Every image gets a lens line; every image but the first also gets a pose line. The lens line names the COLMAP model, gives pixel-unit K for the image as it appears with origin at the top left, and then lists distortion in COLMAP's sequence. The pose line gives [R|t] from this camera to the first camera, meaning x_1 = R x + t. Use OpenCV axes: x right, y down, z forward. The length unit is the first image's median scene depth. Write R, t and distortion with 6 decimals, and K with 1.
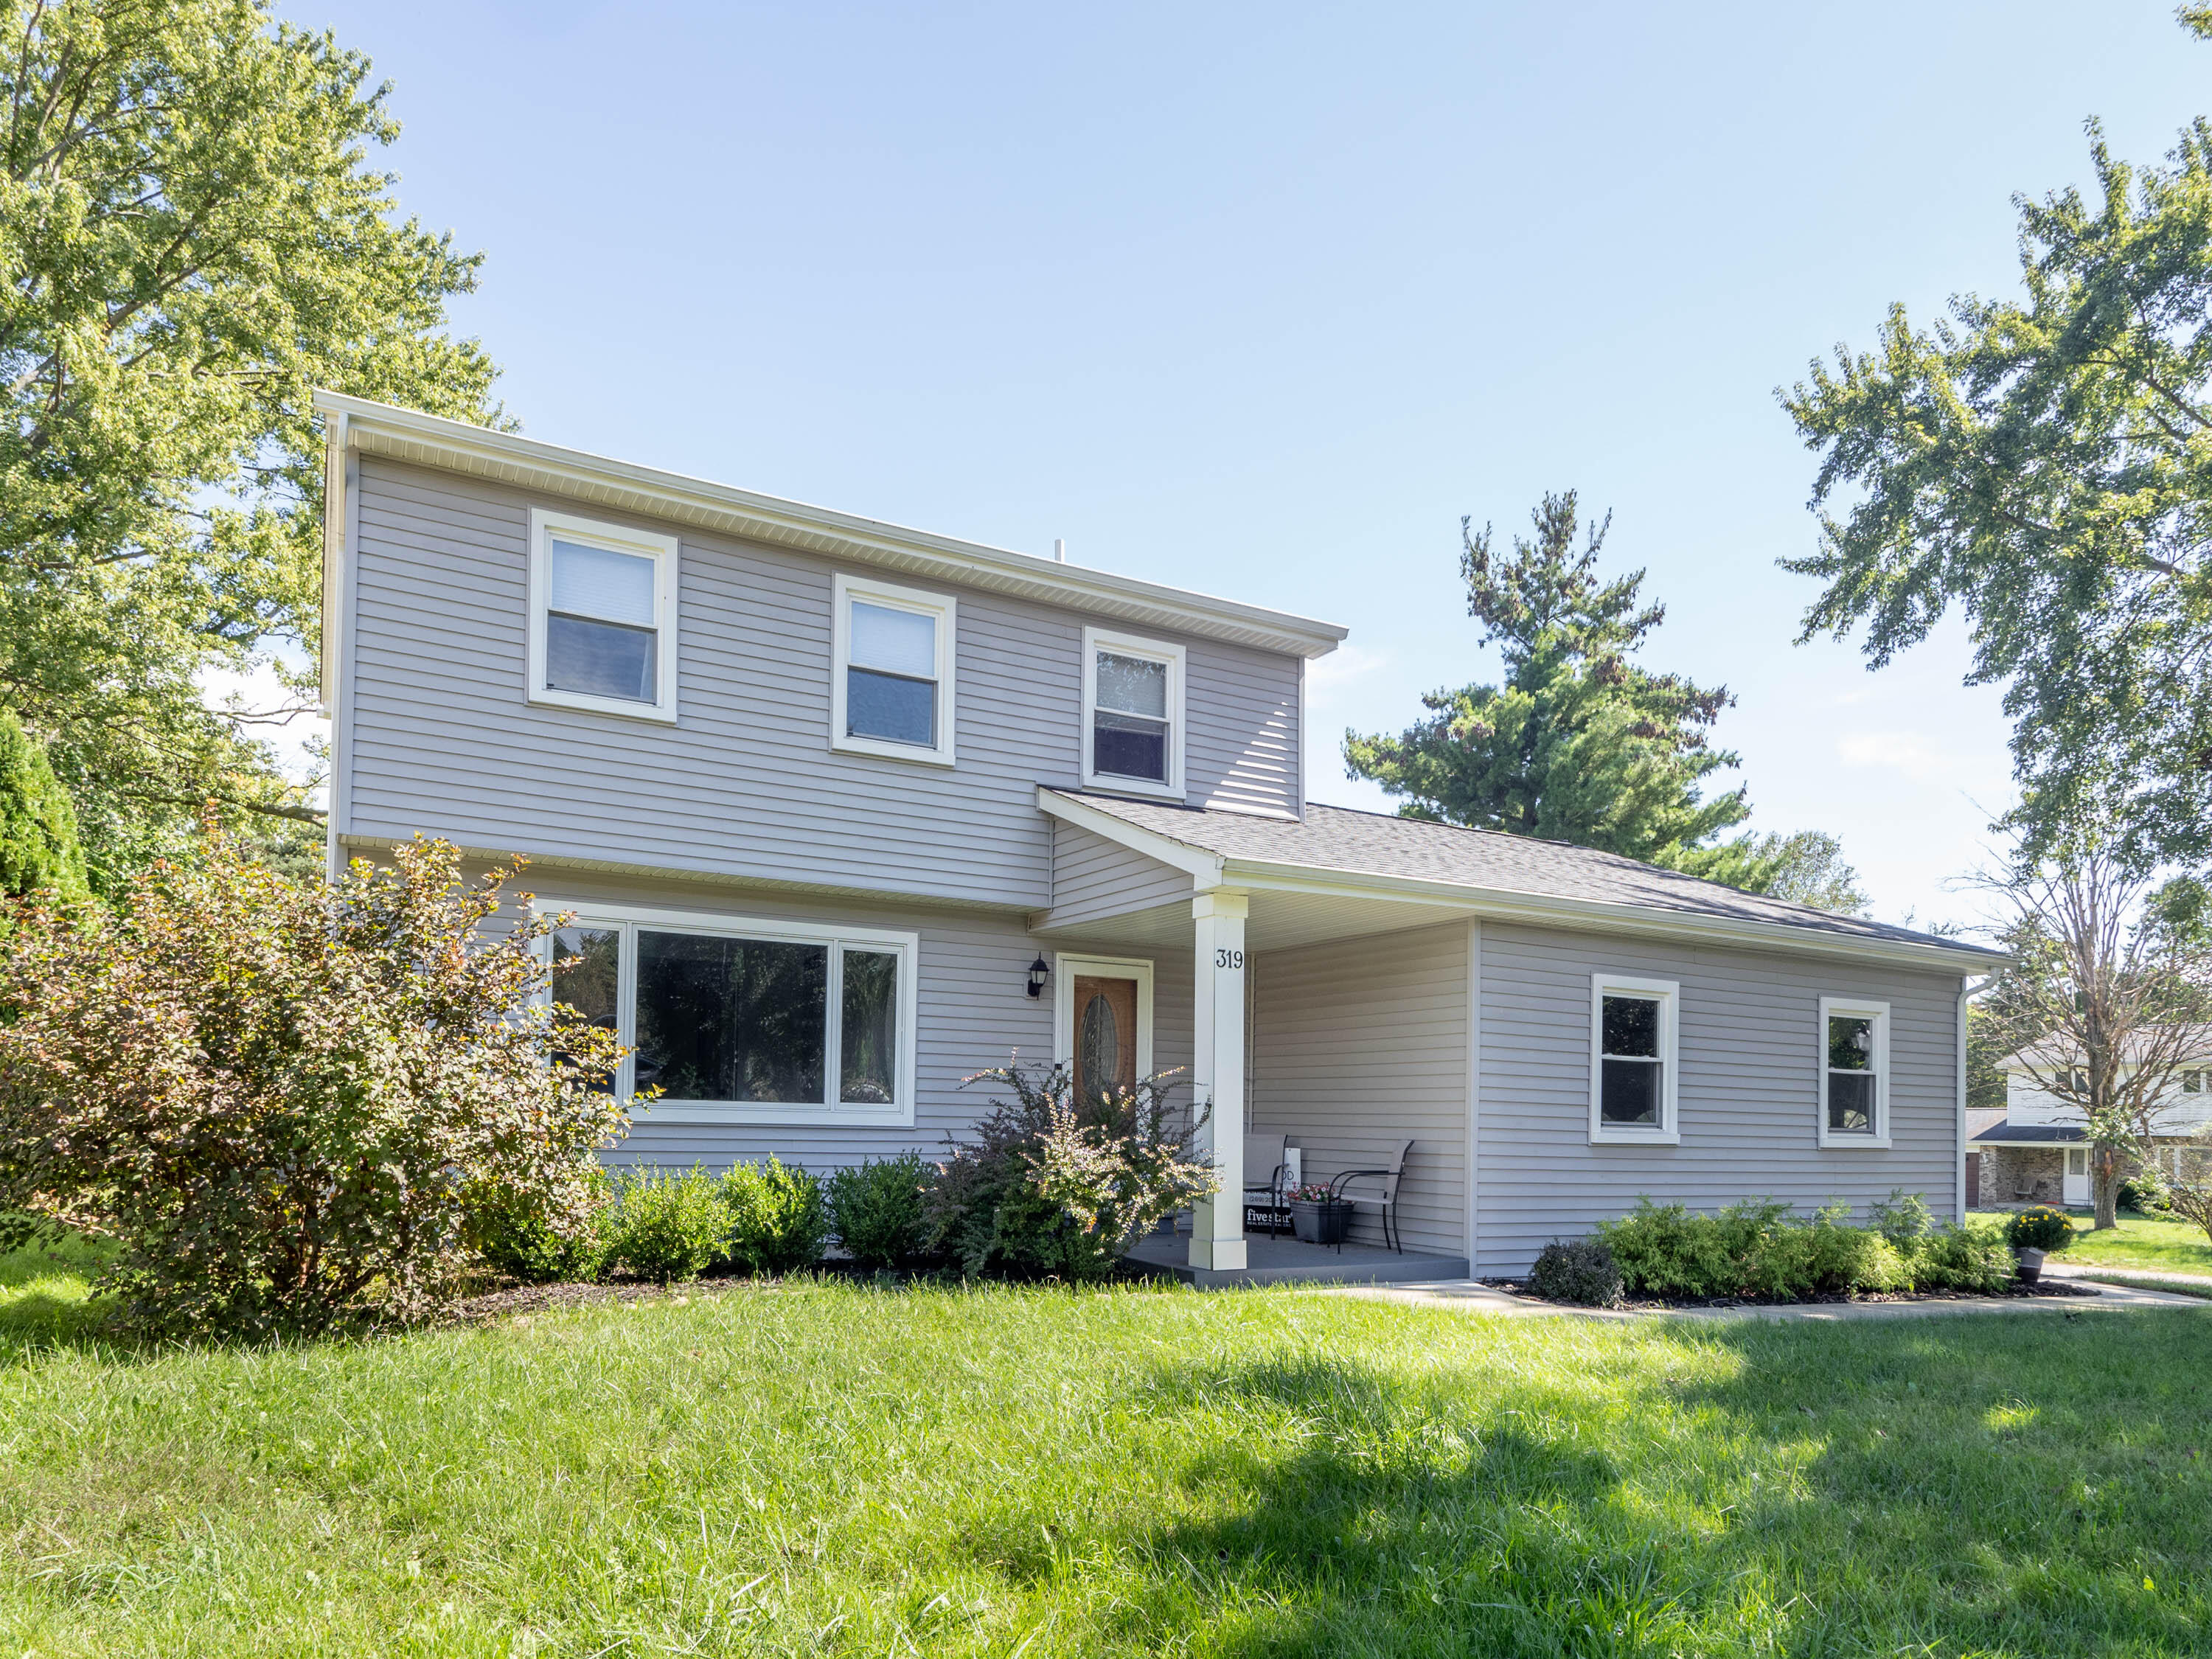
lens RADIAL K [[1163.9, 0, 1068.6], [0, 1163.9, 875.6], [0, 0, 1]] dist [0.001885, -0.003559]
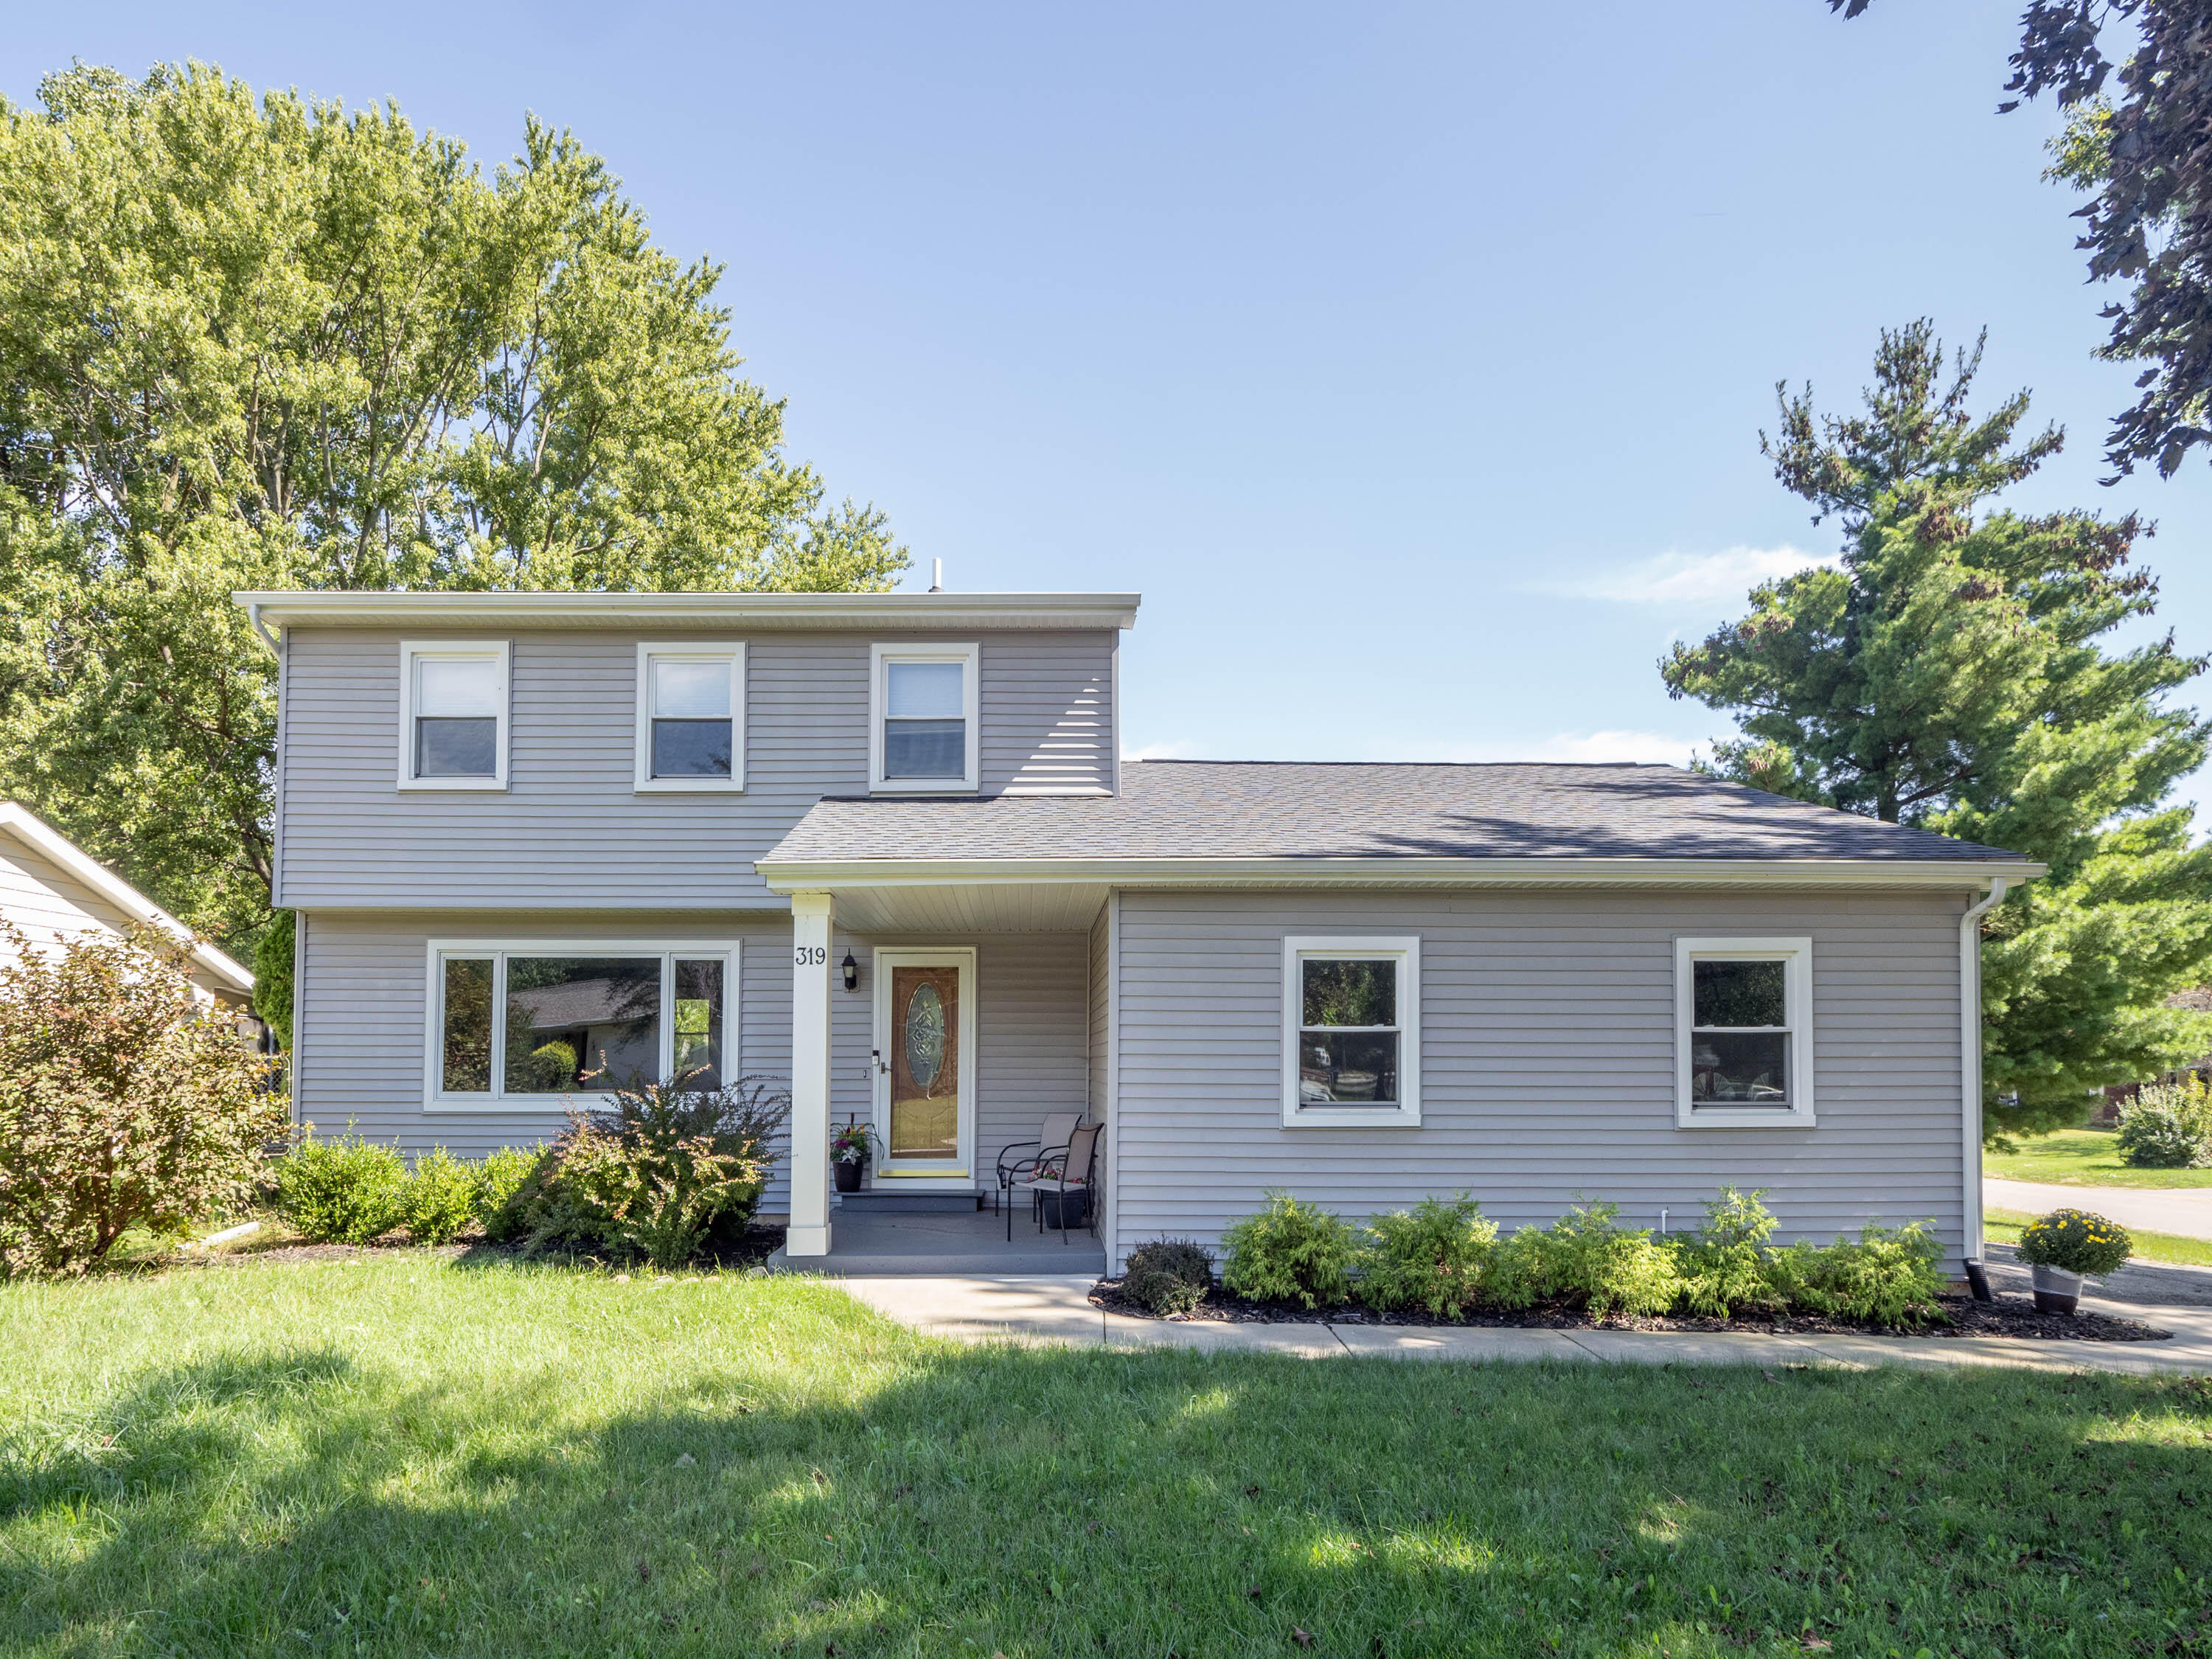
lens RADIAL K [[1089.3, 0, 1102.1], [0, 1089.3, 825.7], [0, 0, 1]] dist [-0.001449, -0.002593]
pose [[0.912873, -0.110815, -0.392917, 0.537993], [0.103182, 0.993835, -0.040569, 0.015376], [0.394990, -0.003508, 0.918679, 0.140781]]
